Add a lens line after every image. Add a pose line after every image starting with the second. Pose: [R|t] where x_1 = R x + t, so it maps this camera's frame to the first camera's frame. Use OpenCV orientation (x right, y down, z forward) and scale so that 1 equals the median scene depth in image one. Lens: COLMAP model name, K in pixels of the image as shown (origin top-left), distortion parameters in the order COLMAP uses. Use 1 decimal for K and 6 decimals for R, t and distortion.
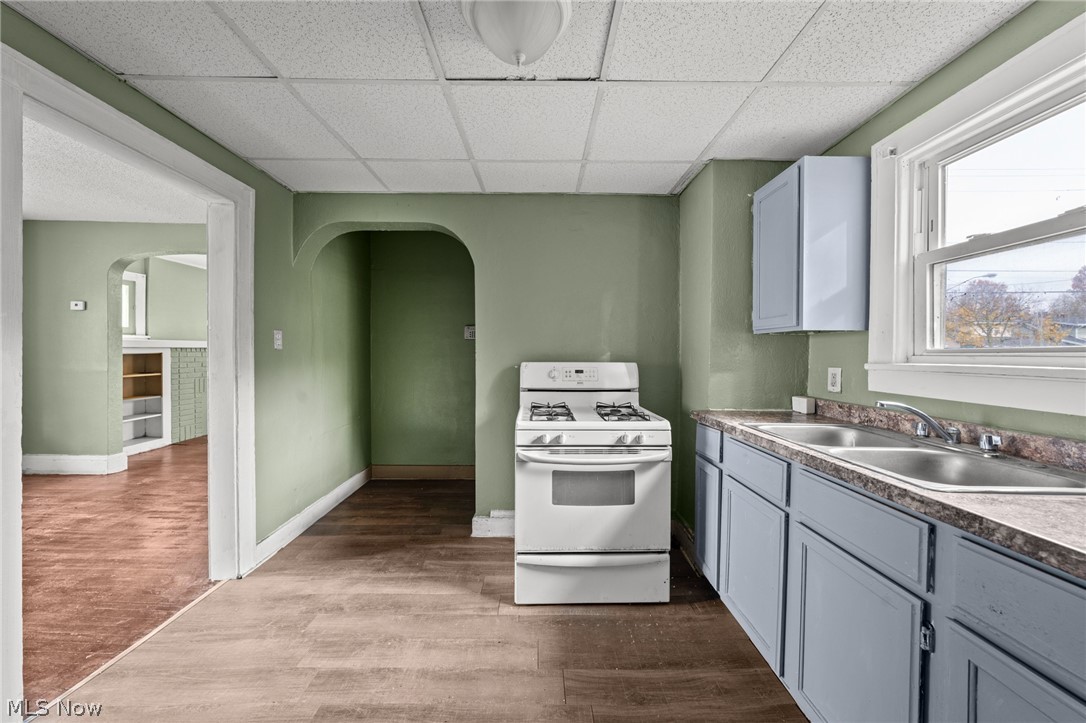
lens RADIAL K [[374.1, 0, 539.1], [0, 374.1, 358.7], [0, 0, 1]] dist [-0.000207, -0.000090]
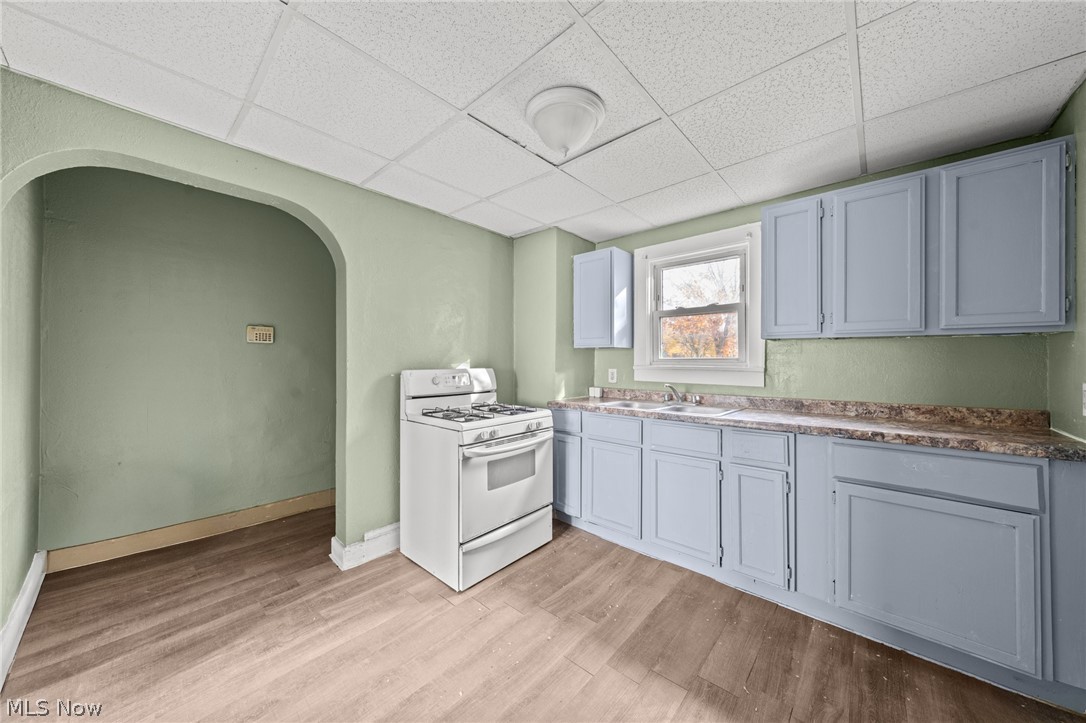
lens RADIAL K [[374.1, 0, 539.1], [0, 374.1, 358.7], [0, 0, 1]] dist [-0.000207, -0.000090]
pose [[0.675127, -0.000573, 0.737701, -0.702210], [0.011429, 0.999888, -0.009683, -0.009545], [-0.737613, 0.014969, 0.675058, 0.085418]]
